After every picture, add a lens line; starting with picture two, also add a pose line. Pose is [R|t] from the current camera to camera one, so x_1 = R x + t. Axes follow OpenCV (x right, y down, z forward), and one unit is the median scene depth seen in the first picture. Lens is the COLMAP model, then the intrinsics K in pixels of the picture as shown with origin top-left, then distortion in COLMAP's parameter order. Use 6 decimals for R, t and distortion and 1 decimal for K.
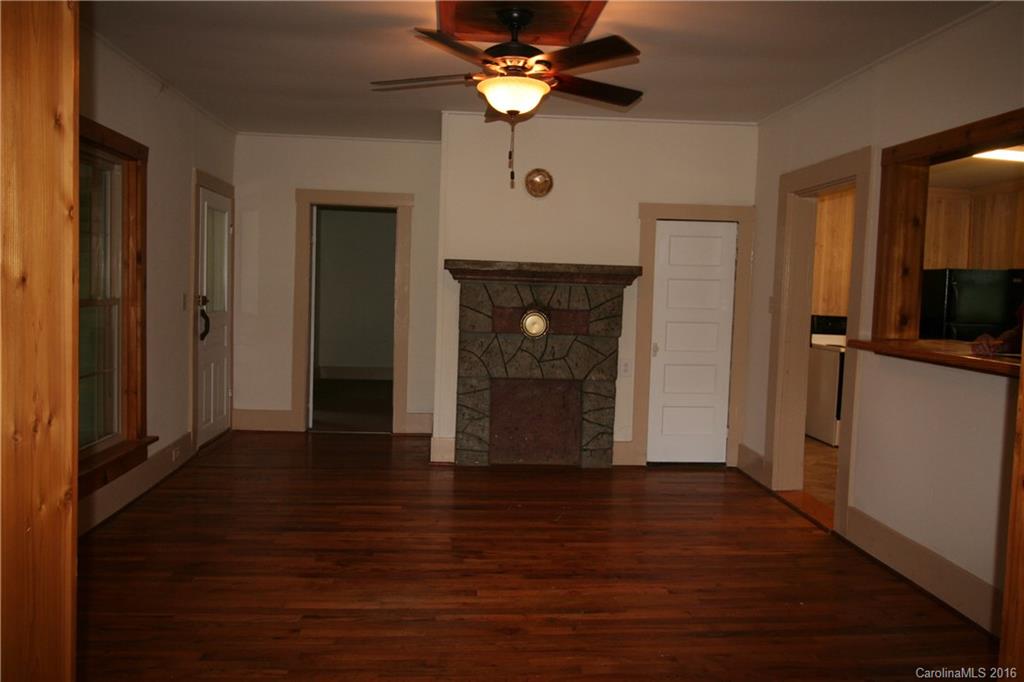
lens RADIAL K [[724.4, 0, 510.7], [0, 724.4, 337.3], [0, 0, 1]] dist [0.013461, -0.012458]
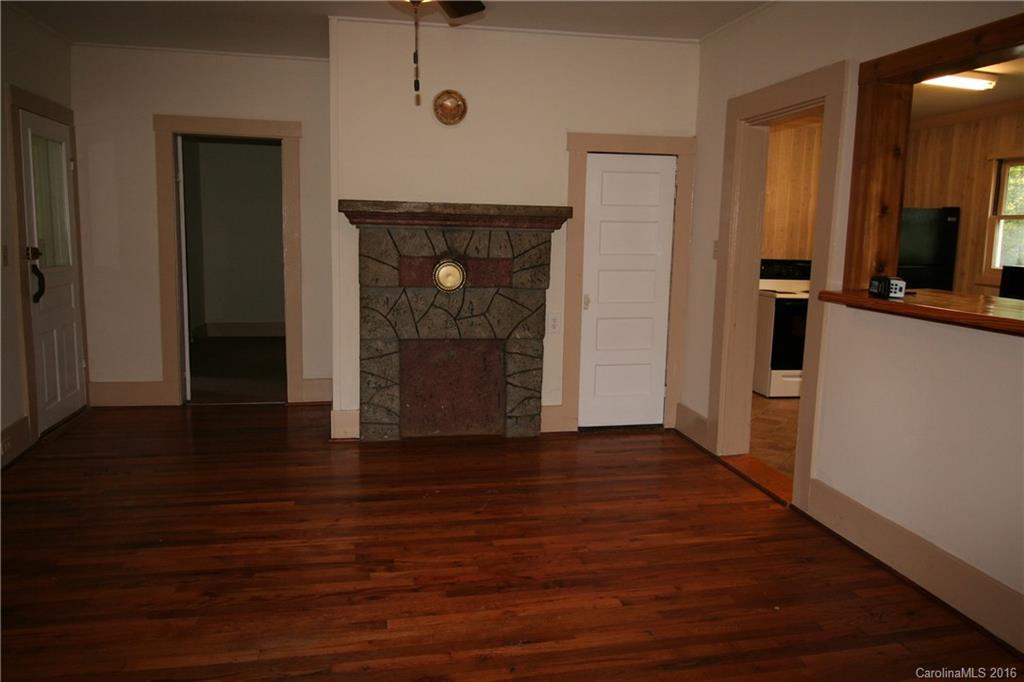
lens RADIAL K [[724.4, 0, 507.5], [0, 724.4, 327.1], [0, 0, 1]] dist [0.013461, -0.012458]
pose [[0.992856, -0.026217, 0.116401, 0.000224], [0.018621, 0.997655, 0.065865, -0.013278], [-0.117855, -0.063227, 0.991016, 0.144509]]
